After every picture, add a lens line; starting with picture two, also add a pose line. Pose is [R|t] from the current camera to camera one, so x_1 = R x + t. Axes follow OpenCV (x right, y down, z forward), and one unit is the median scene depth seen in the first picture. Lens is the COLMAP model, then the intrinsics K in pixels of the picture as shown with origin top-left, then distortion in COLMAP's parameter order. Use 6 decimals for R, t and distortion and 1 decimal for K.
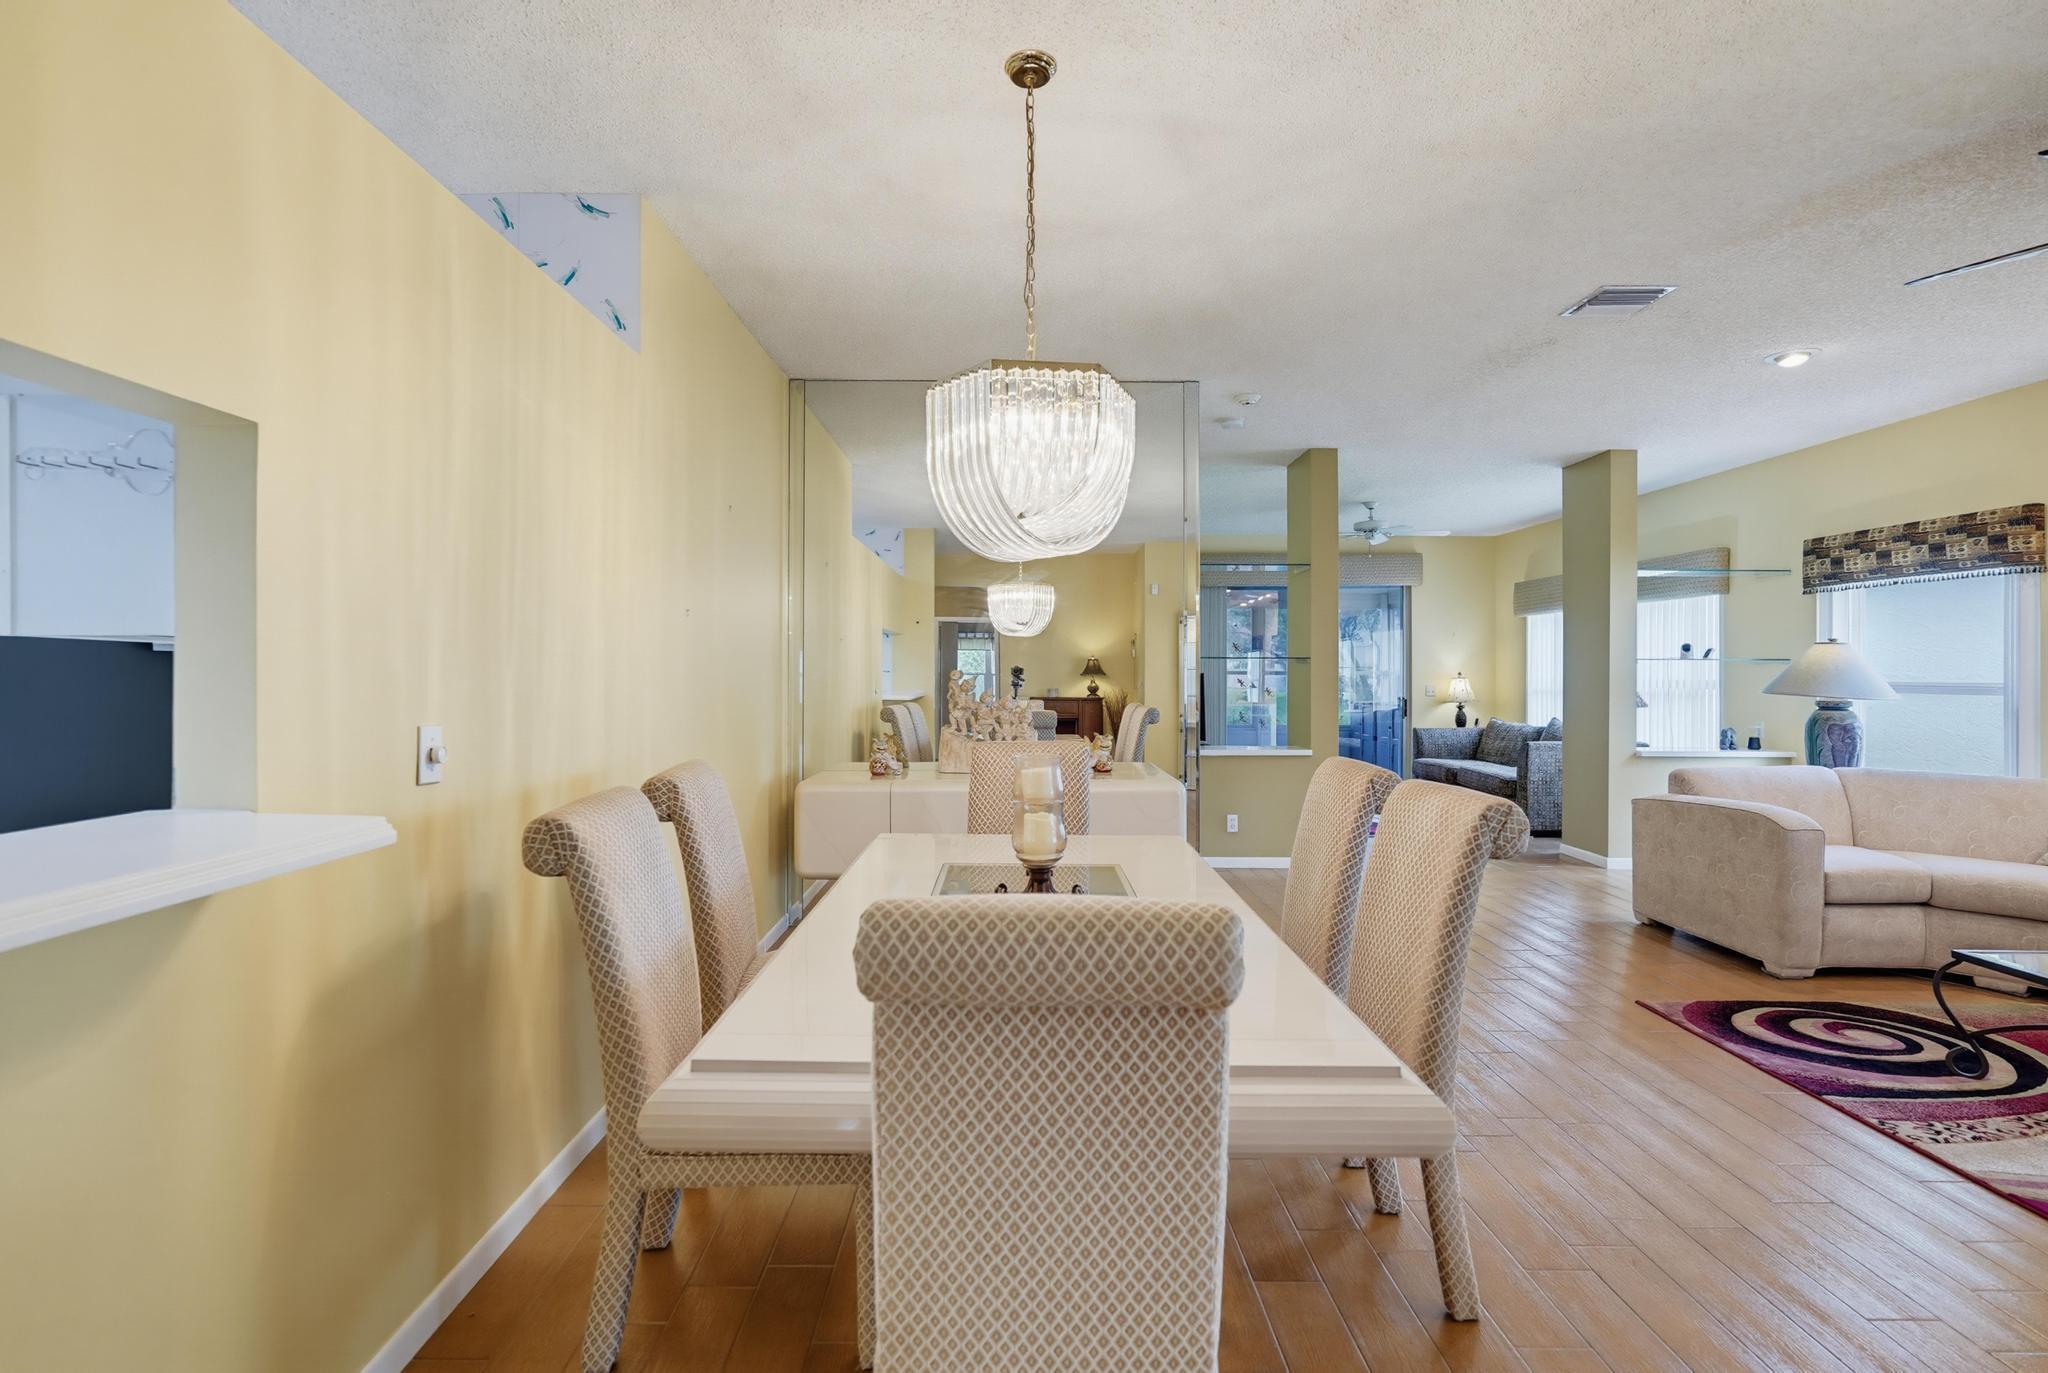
lens RADIAL K [[939.1, 0, 1017.1], [0, 939.1, 678.2], [0, 0, 1]] dist [-0.000546, 0.006808]
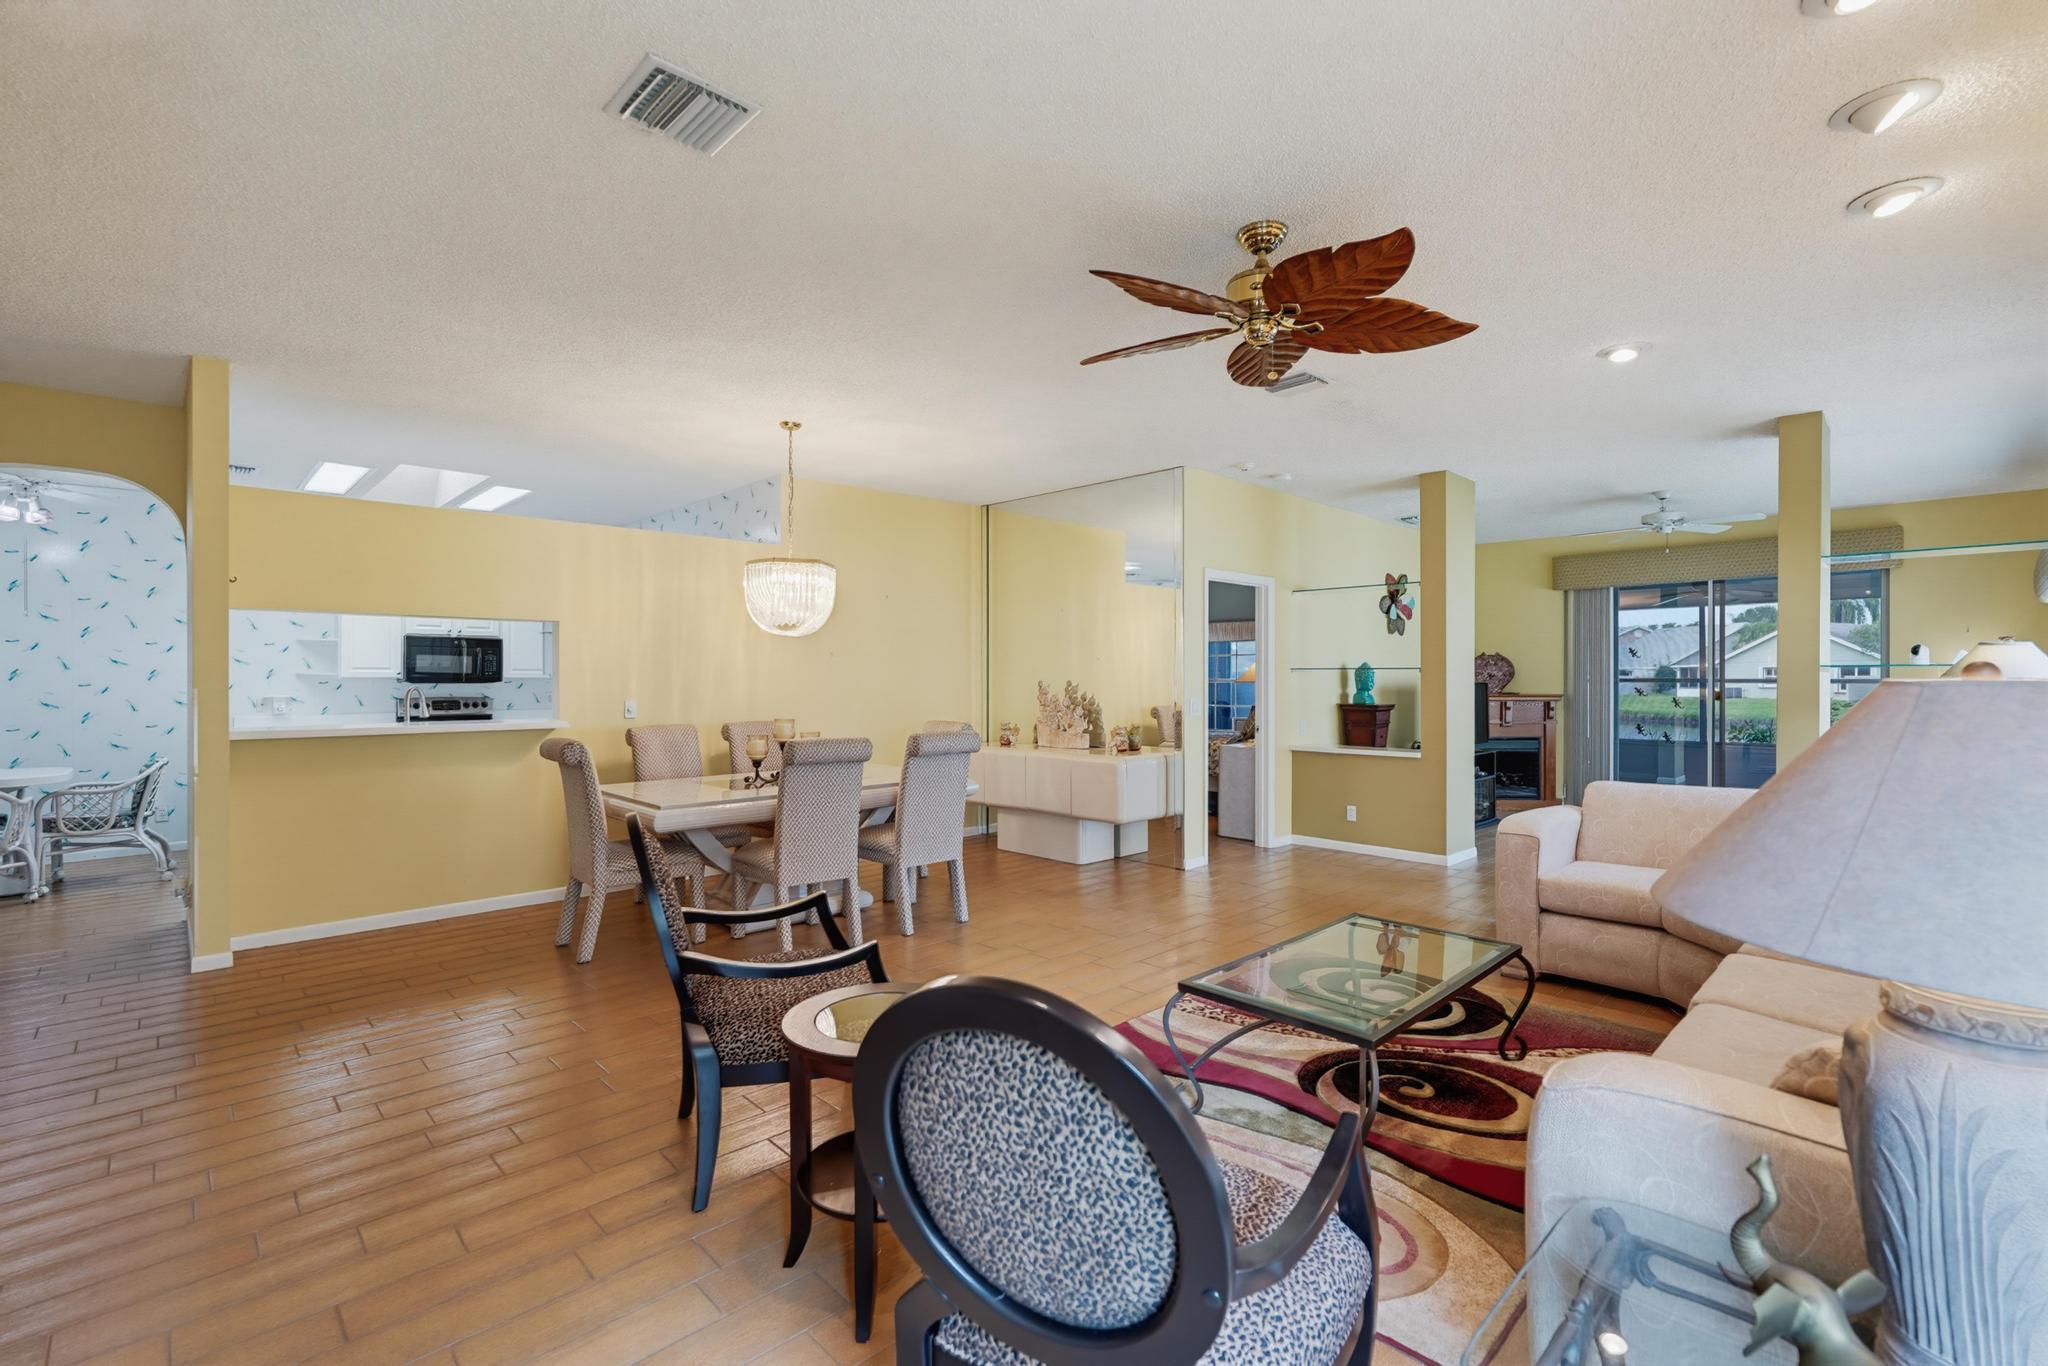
lens RADIAL K [[910.6, 0, 1023.7], [0, 910.6, 679.9], [0, 0, 1]] dist [-0.016088, 0.006913]
pose [[0.688850, -0.001067, -0.724903, 0.859041], [-0.003333, 0.999984, -0.004639, -0.001483], [0.724897, 0.005612, 0.688835, -0.057010]]
